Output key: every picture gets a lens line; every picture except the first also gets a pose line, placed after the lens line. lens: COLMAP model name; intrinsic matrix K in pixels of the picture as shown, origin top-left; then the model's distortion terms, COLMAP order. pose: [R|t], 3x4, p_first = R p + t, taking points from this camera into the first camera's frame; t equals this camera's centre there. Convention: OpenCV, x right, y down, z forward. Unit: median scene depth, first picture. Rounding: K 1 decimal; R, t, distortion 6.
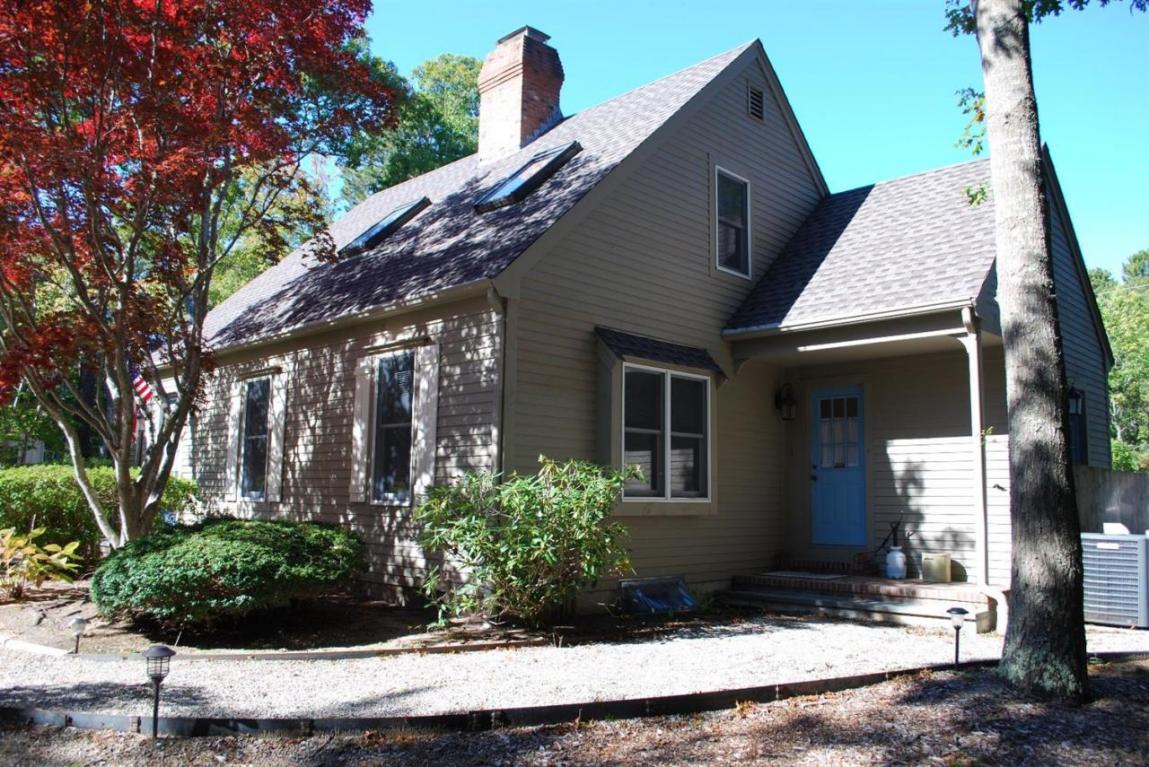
lens RADIAL K [[905.3, 0, 574.5], [0, 905.3, 380.8], [0, 0, 1]] dist [-0.085689, 0.017850]
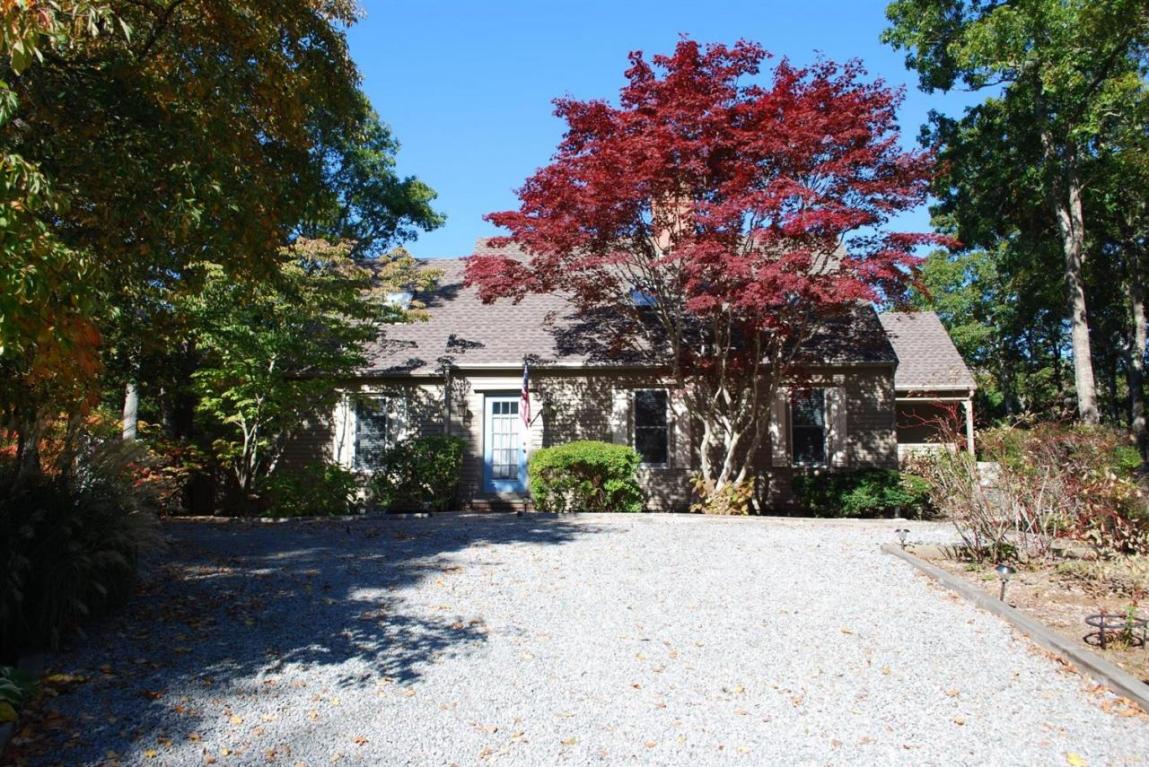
lens RADIAL K [[905.3, 0, 573.3], [0, 905.3, 384.4], [0, 0, 1]] dist [-0.085689, 0.017850]
pose [[0.666019, 0.067284, 0.742894, -2.037788], [-0.081803, 0.996505, -0.016916, 0.036025], [-0.741436, -0.049505, 0.669195, 0.108816]]
